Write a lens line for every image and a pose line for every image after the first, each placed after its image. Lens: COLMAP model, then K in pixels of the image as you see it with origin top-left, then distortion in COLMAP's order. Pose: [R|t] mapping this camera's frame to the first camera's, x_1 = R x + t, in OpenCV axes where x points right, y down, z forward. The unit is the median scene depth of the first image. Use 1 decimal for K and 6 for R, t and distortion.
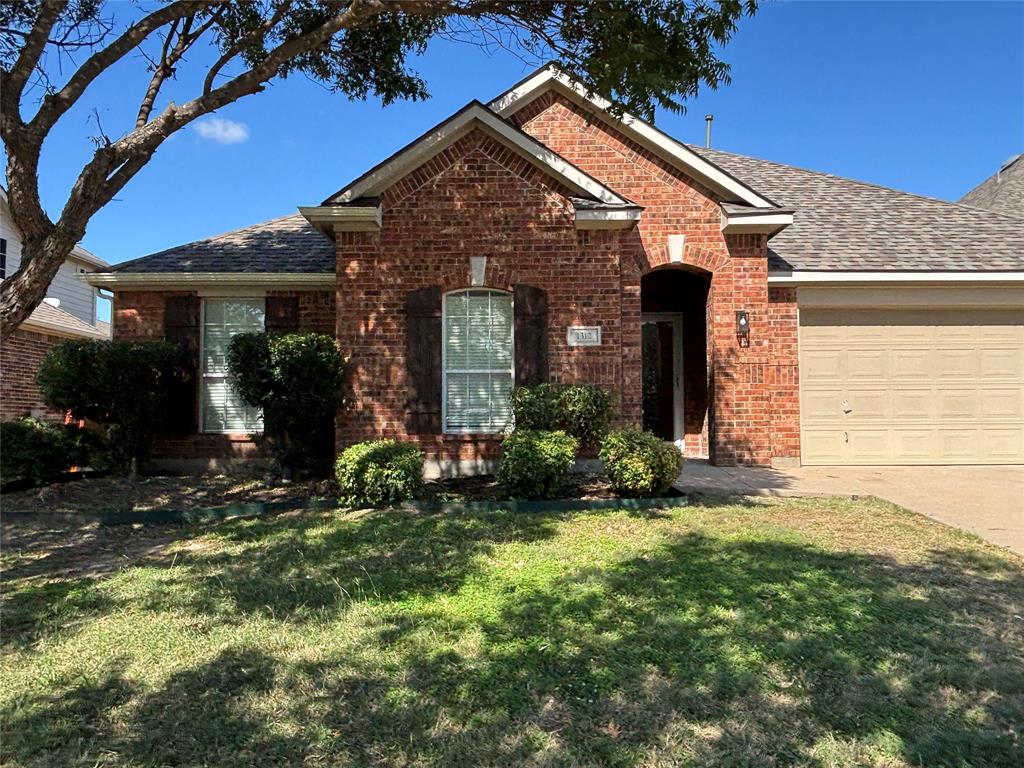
lens RADIAL K [[746.9, 0, 512.0], [0, 746.9, 384.0], [0, 0, 1]] dist [0.001847, -0.001616]
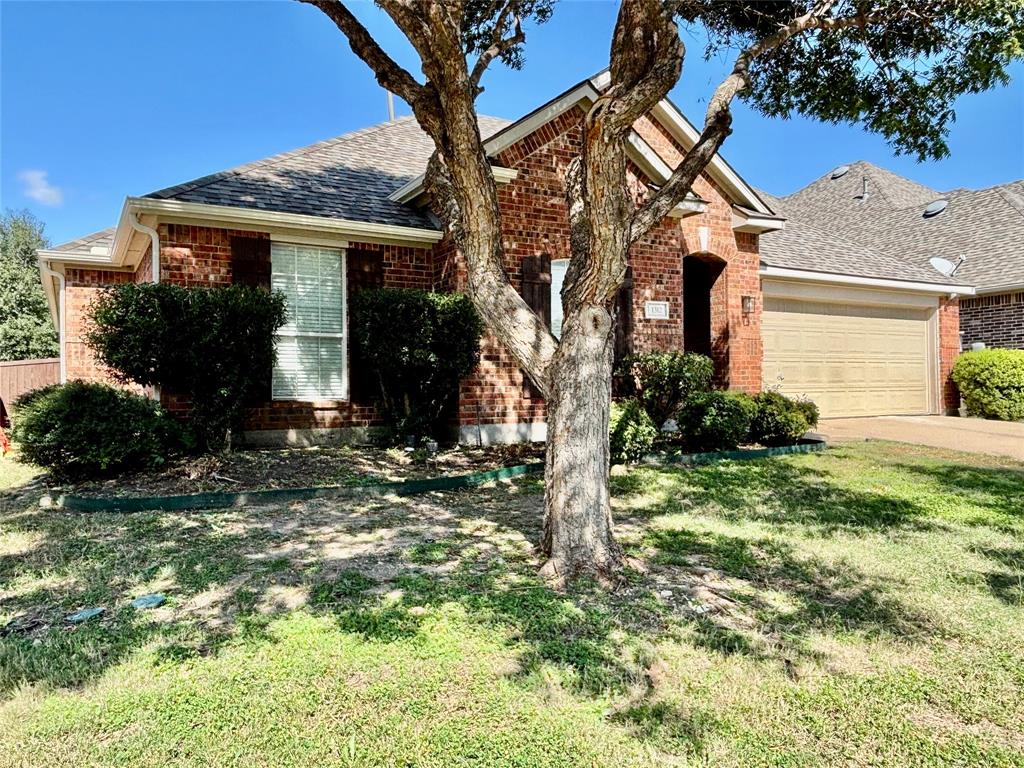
lens RADIAL K [[746.9, 0, 512.0], [0, 746.9, 384.0], [0, 0, 1]] dist [0.001847, -0.001616]
pose [[0.866884, 0.000407, 0.498510, -0.632984], [-0.018506, 0.999337, 0.031365, 0.015292], [-0.498167, -0.036415, 0.866316, 0.123231]]
